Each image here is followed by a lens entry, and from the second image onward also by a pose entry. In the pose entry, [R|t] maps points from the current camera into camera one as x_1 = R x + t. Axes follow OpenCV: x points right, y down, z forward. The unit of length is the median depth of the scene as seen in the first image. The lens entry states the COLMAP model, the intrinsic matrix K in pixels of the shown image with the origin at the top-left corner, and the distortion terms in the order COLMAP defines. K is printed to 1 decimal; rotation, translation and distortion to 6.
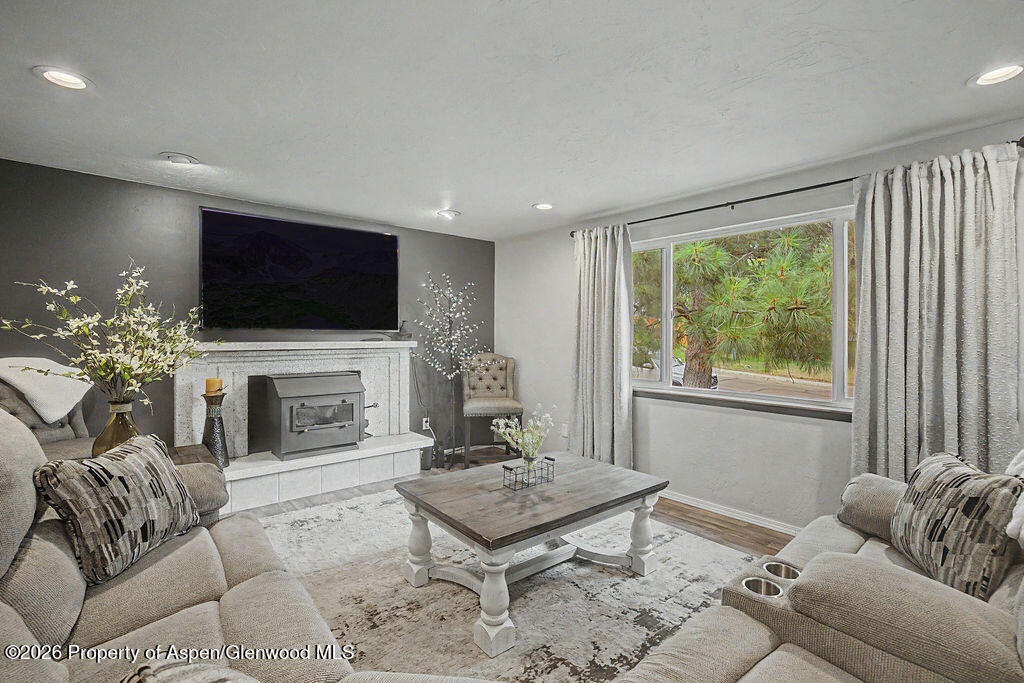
lens RADIAL K [[457.7, 0, 512.8], [0, 457.7, 333.0], [0, 0, 1]] dist [-0.024287, 0.008570]
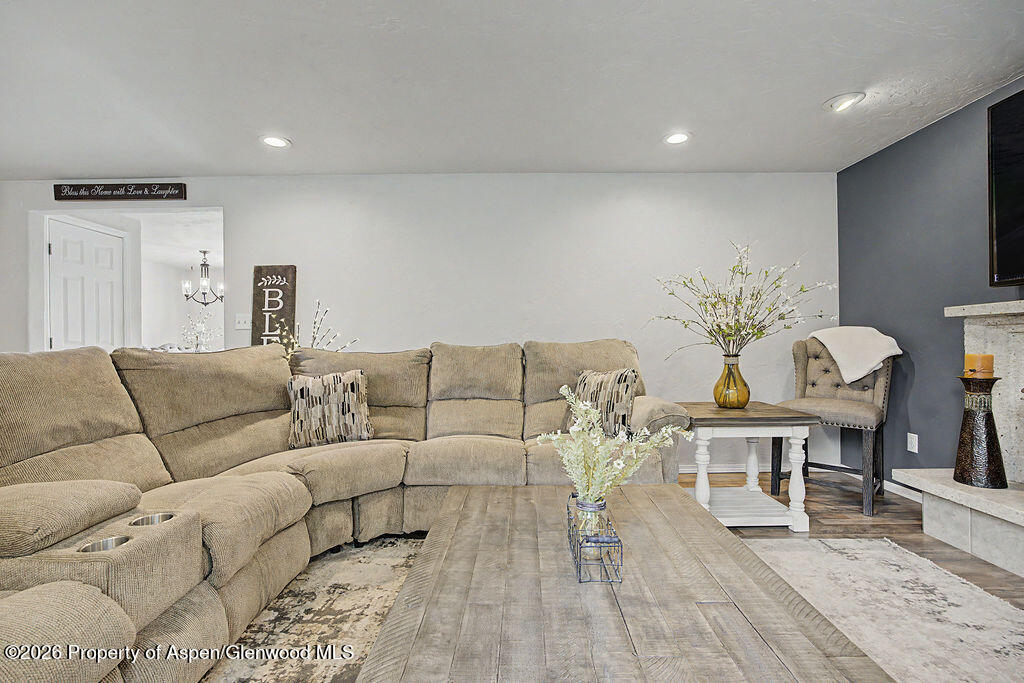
lens RADIAL K [[457.7, 0, 513.0], [0, 457.7, 351.7], [0, 0, 1]] dist [-0.024287, 0.008570]
pose [[-0.658555, 0.010733, -0.752456, 0.315628], [0.010665, 0.999931, 0.004929, 0.085439], [0.752457, -0.004779, -0.658624, 0.912708]]
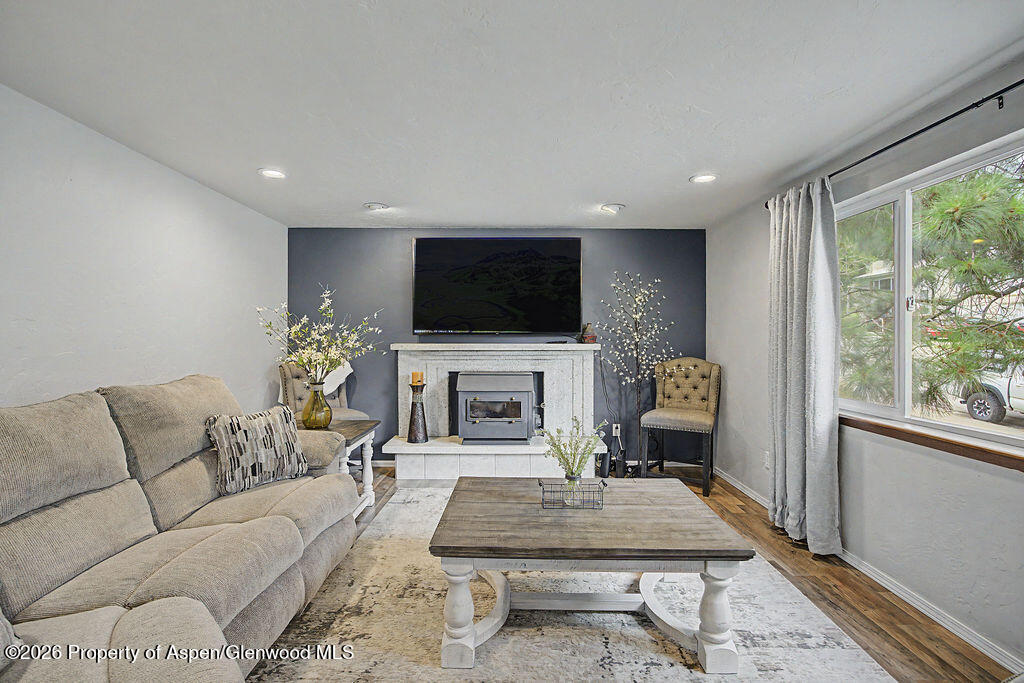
lens RADIAL K [[457.7, 0, 515.8], [0, 457.7, 334.2], [0, 0, 1]] dist [-0.024287, 0.008570]
pose [[0.764923, -0.008357, -0.644067, 0.381023], [0.005340, 0.999964, -0.006634, 0.004210], [0.644100, 0.001635, 0.764940, 0.191428]]
